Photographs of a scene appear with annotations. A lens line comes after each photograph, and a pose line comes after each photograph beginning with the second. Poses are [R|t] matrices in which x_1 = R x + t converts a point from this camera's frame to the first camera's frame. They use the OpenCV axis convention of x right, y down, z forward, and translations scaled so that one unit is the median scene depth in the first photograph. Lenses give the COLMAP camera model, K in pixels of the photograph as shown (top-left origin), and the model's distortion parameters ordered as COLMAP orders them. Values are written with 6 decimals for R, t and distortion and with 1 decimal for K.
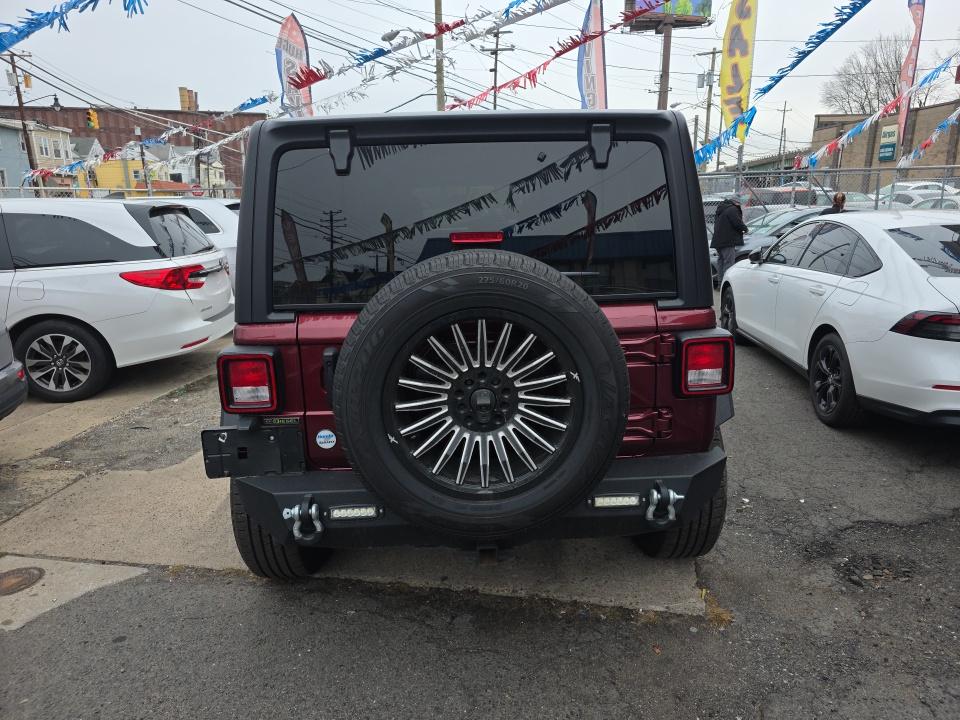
lens RADIAL K [[645.2, 0, 491.7], [0, 645.2, 355.3], [0, 0, 1]] dist [0.050385, -0.040929]
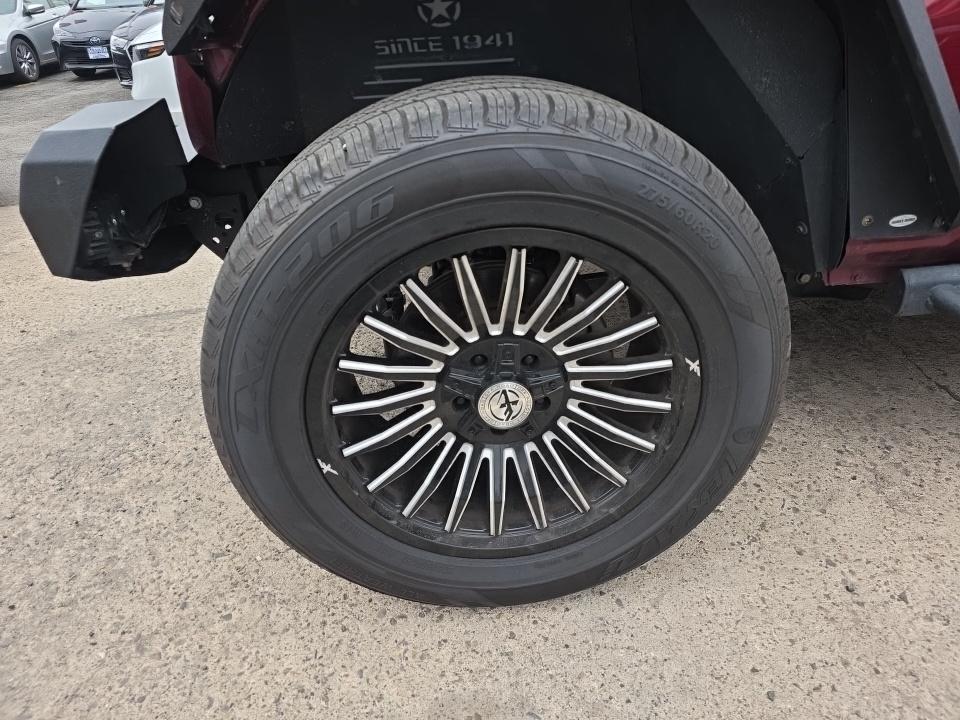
lens RADIAL K [[645.2, 0, 482.3], [0, 645.2, 355.8], [0, 0, 1]] dist [0.050385, -0.040929]
pose [[0.996650, 0.035555, 0.073652, -0.060672], [-0.054633, 0.959590, 0.276048, -0.089538], [-0.060861, -0.279147, 0.958318, 0.444161]]
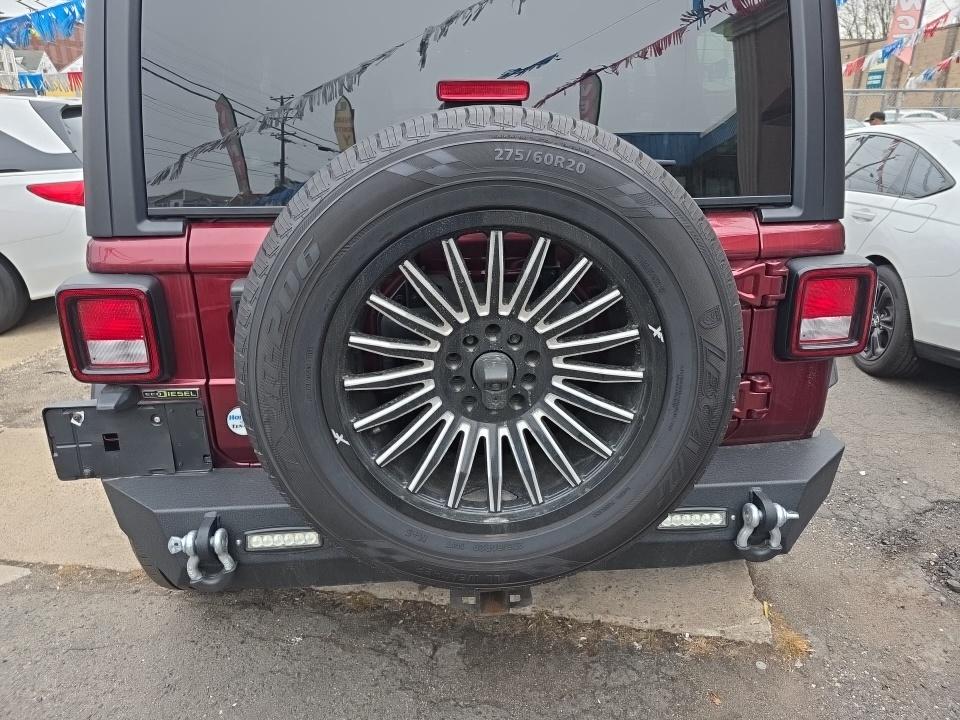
lens RADIAL K [[645.2, 0, 482.6], [0, 645.2, 349.4], [0, 0, 1]] dist [0.050385, -0.040929]
pose [[0.999573, 0.005696, 0.028643, -0.035486], [-0.008379, 0.995493, 0.094461, -0.005061], [-0.027976, -0.094660, 0.995116, 0.359717]]
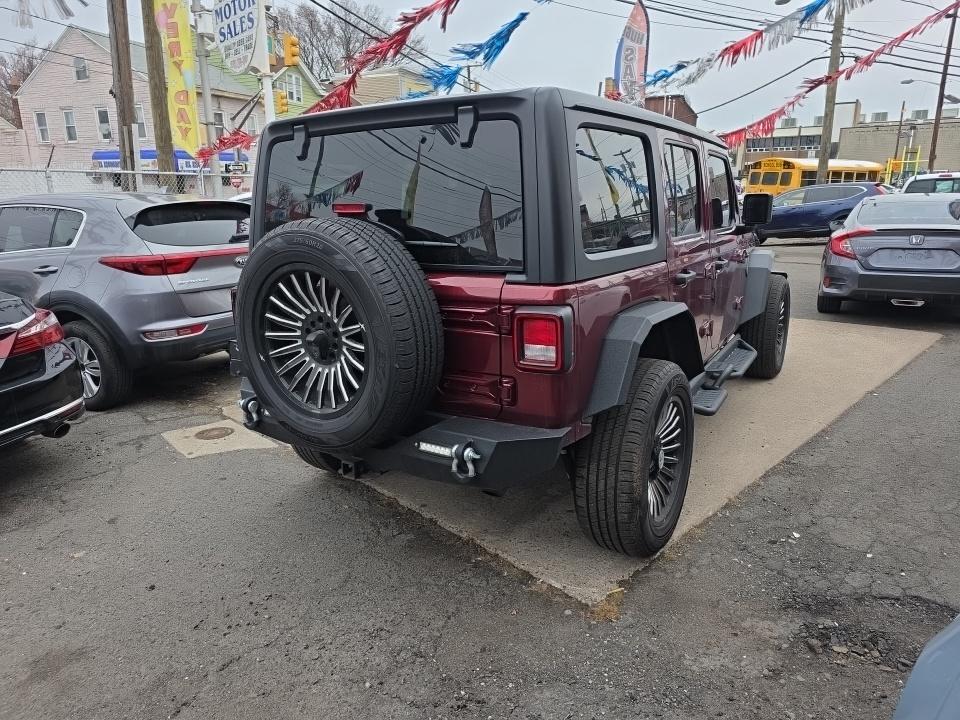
lens RADIAL K [[645.2, 0, 476.2], [0, 645.2, 355.8], [0, 0, 1]] dist [0.050385, -0.040929]
pose [[0.816440, 0.141568, -0.559808, 0.823951], [-0.126359, 0.989785, 0.066018, -0.016566], [0.563436, 0.016837, 0.825988, 0.113658]]
